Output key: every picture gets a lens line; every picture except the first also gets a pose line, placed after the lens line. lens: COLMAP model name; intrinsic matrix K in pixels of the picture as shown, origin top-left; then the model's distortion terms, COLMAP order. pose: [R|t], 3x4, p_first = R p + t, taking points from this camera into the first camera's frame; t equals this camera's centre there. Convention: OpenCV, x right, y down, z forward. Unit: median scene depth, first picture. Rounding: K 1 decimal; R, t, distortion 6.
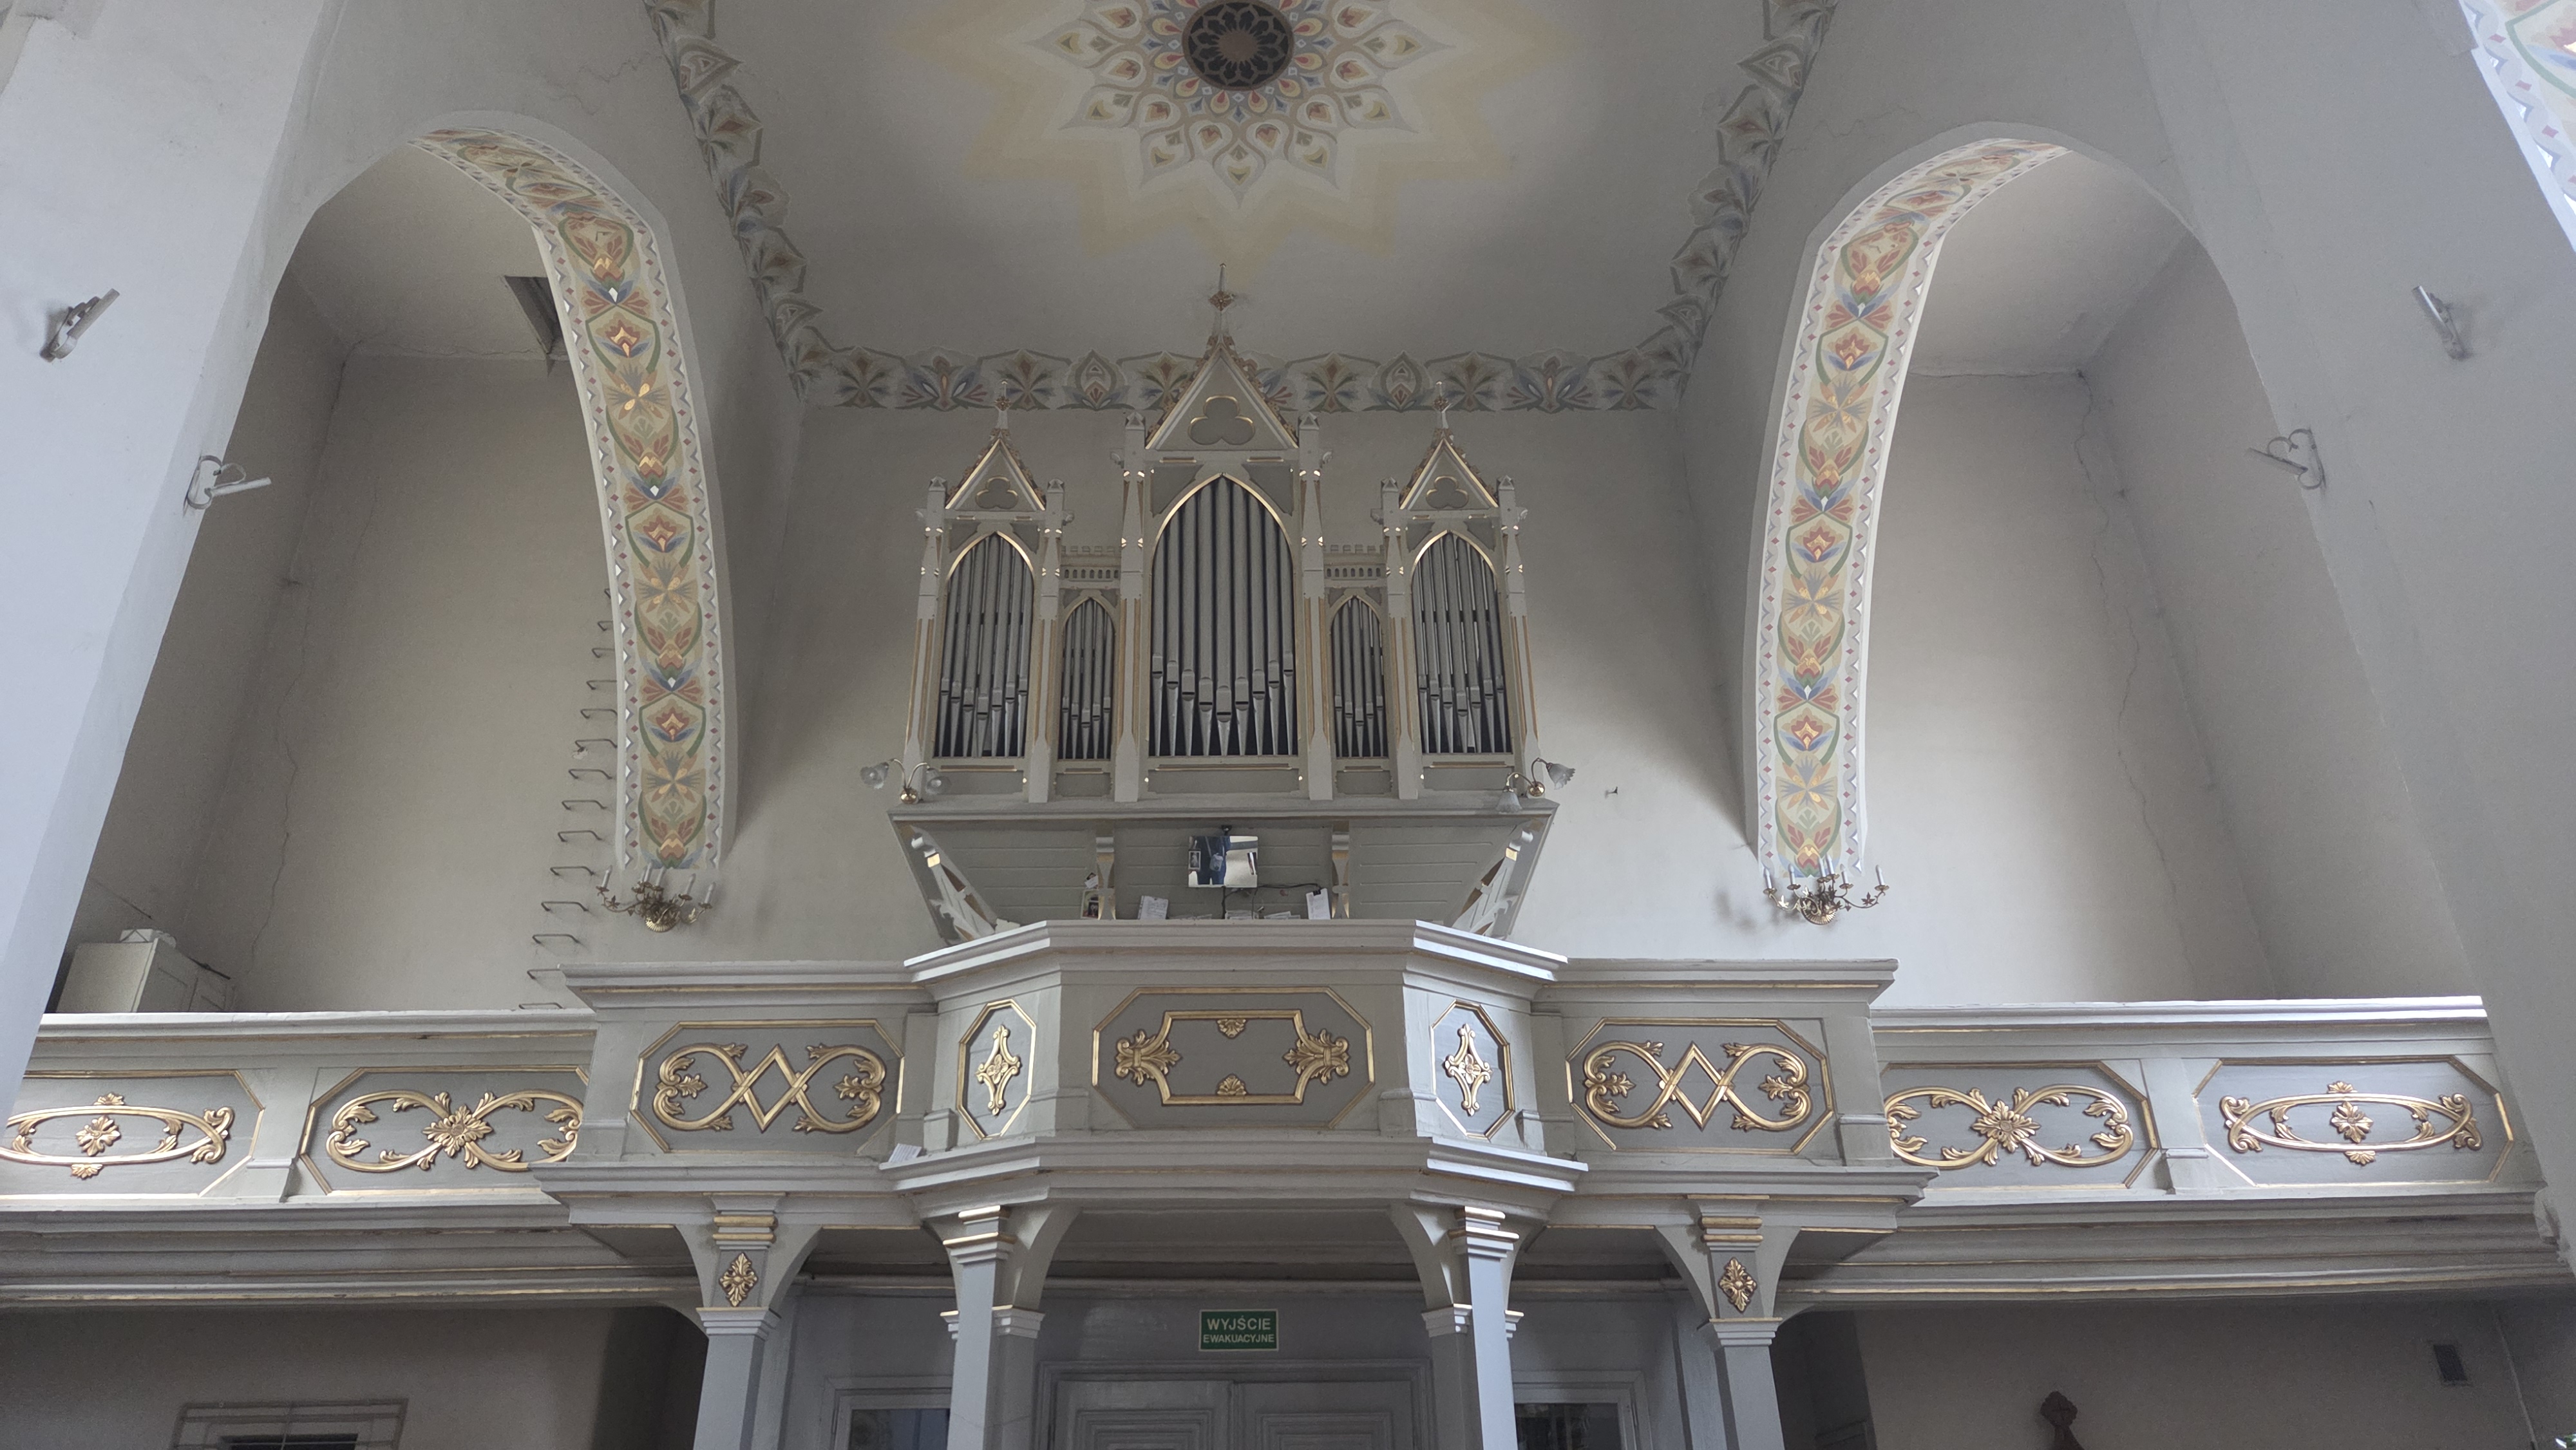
lens RADIAL K [[1699.2, 0, 1251.8], [0, 1699.2, 723.6], [0, 0, 1]] dist [0.082209, -0.068482]
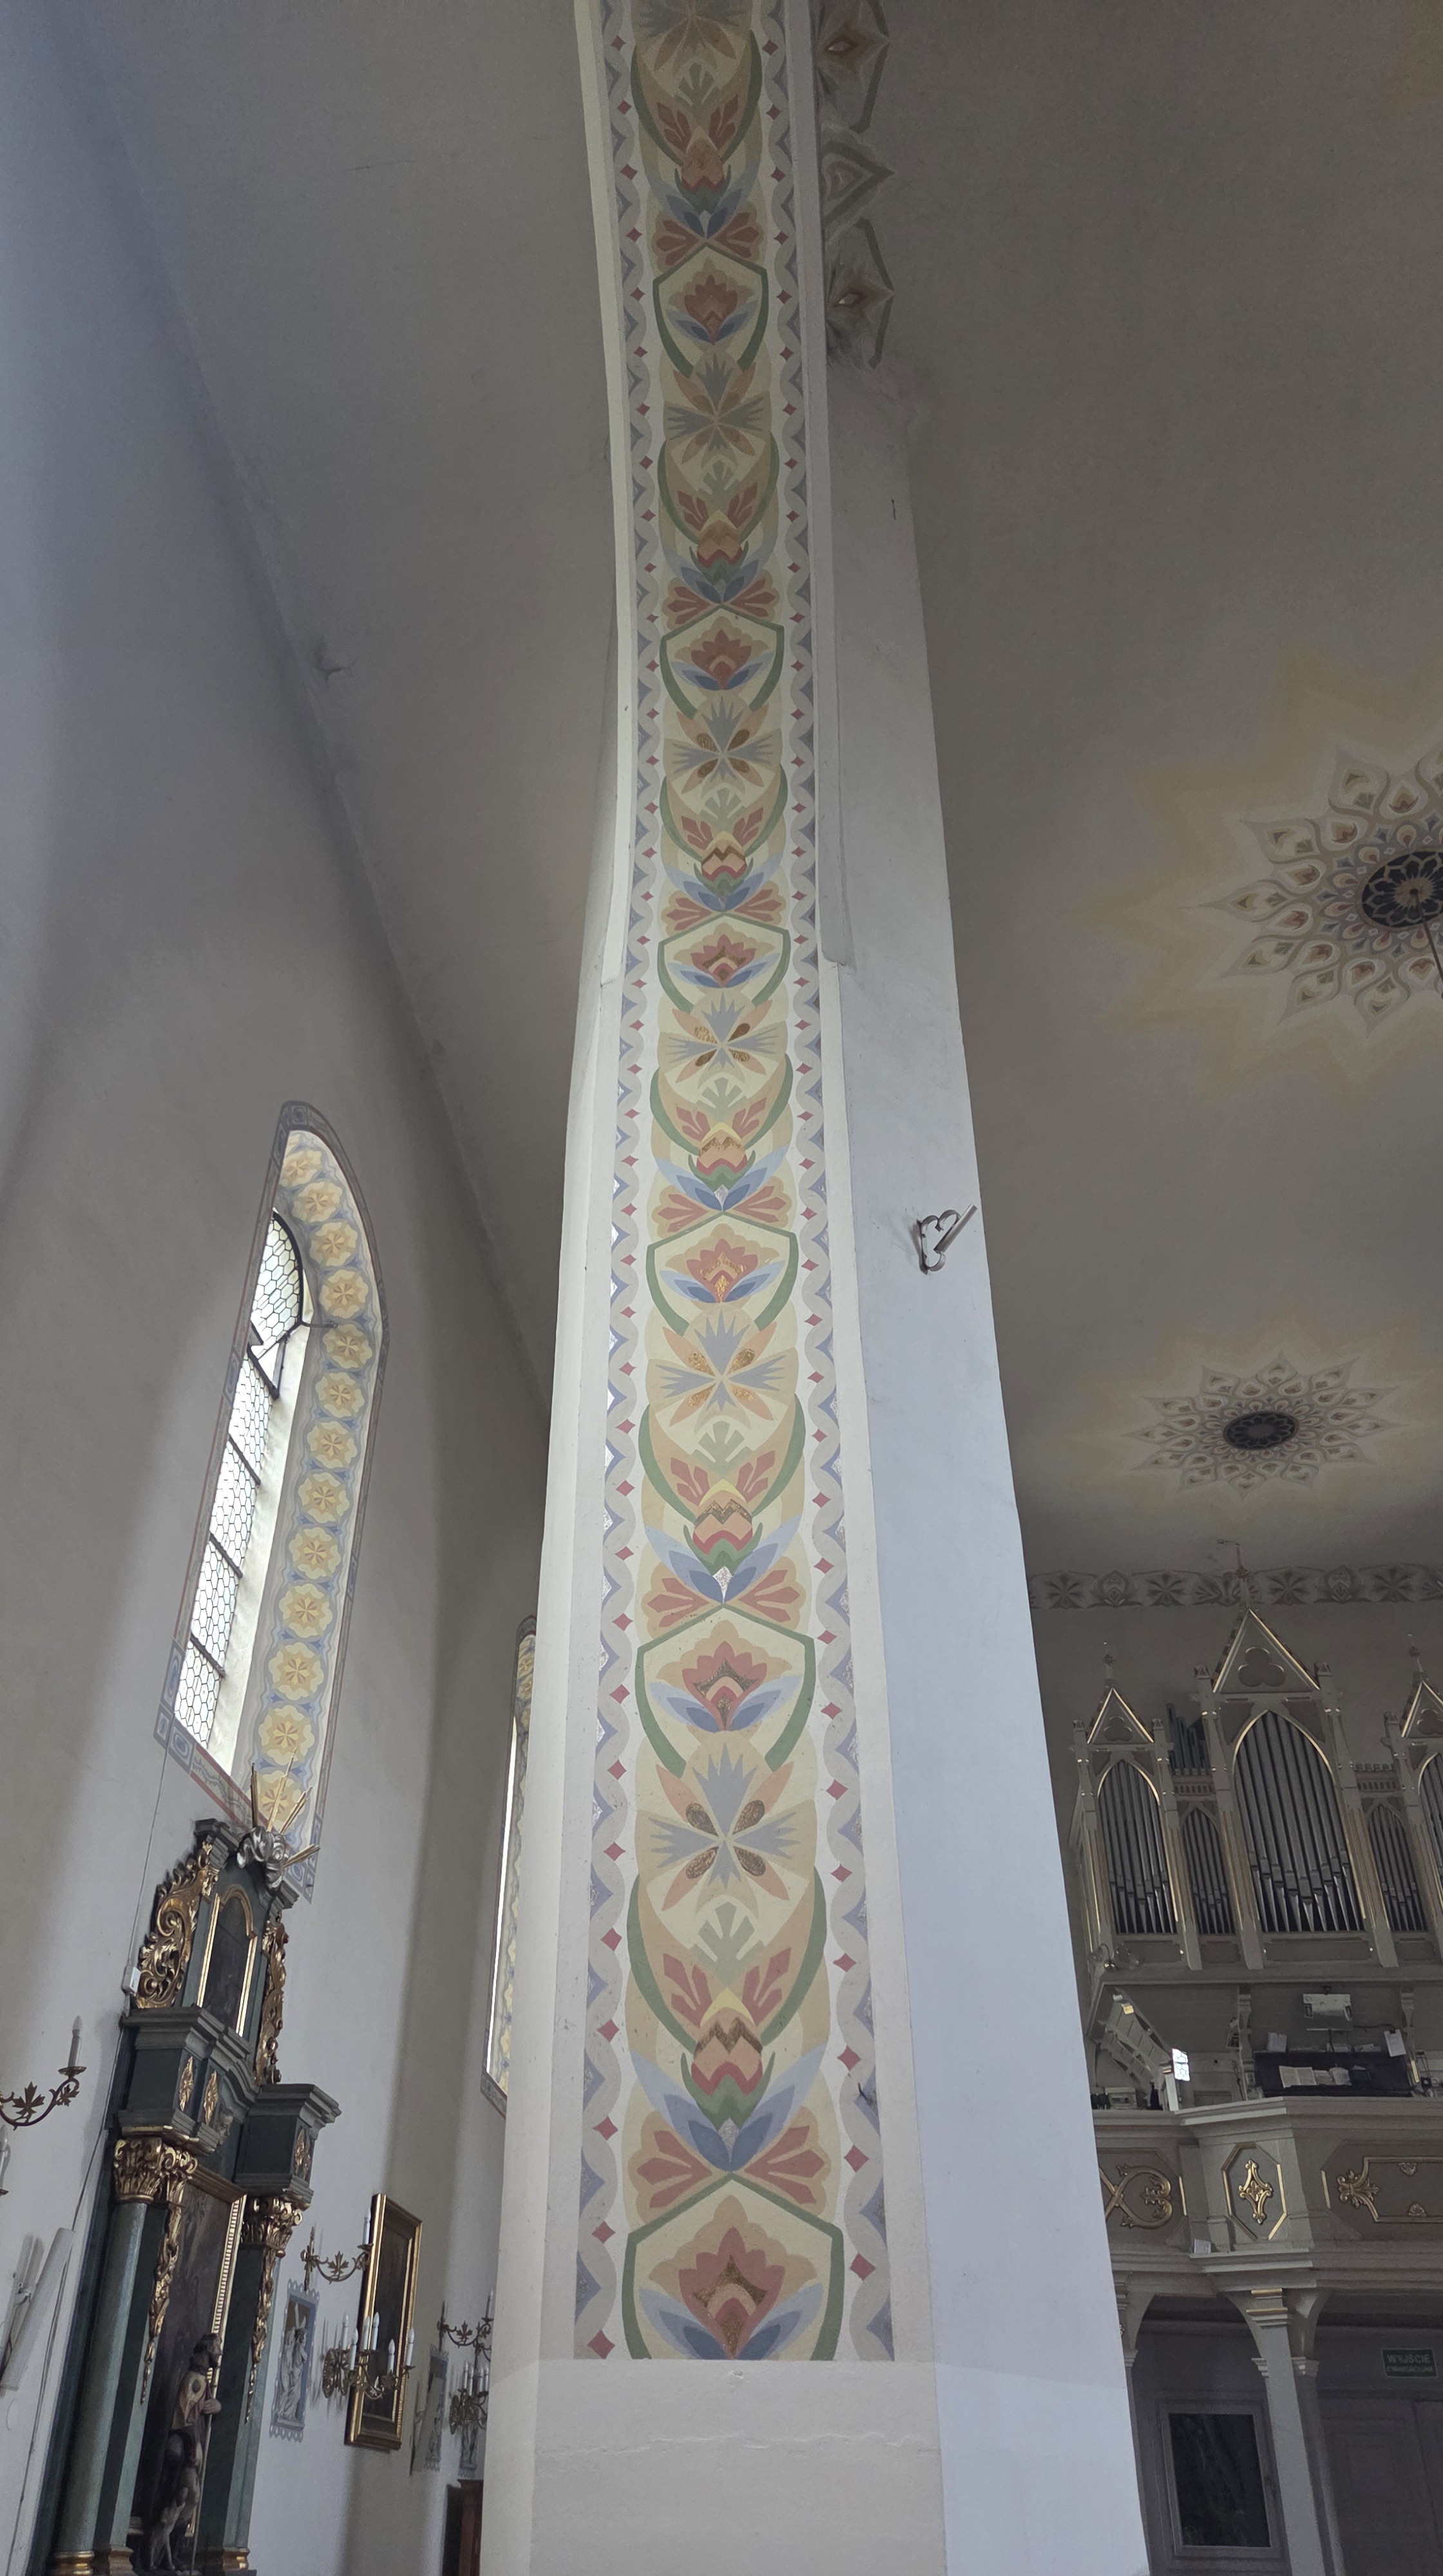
lens RADIAL K [[1681.2, 0, 729.3], [0, 1681.2, 1319.1], [0, 0, 1]] dist [0.075052, -0.065148]
pose [[0.993152, -0.050810, -0.105198, -0.332954], [0.035571, 0.989231, -0.141972, -0.310721], [0.111279, 0.137258, 0.984265, -0.589988]]
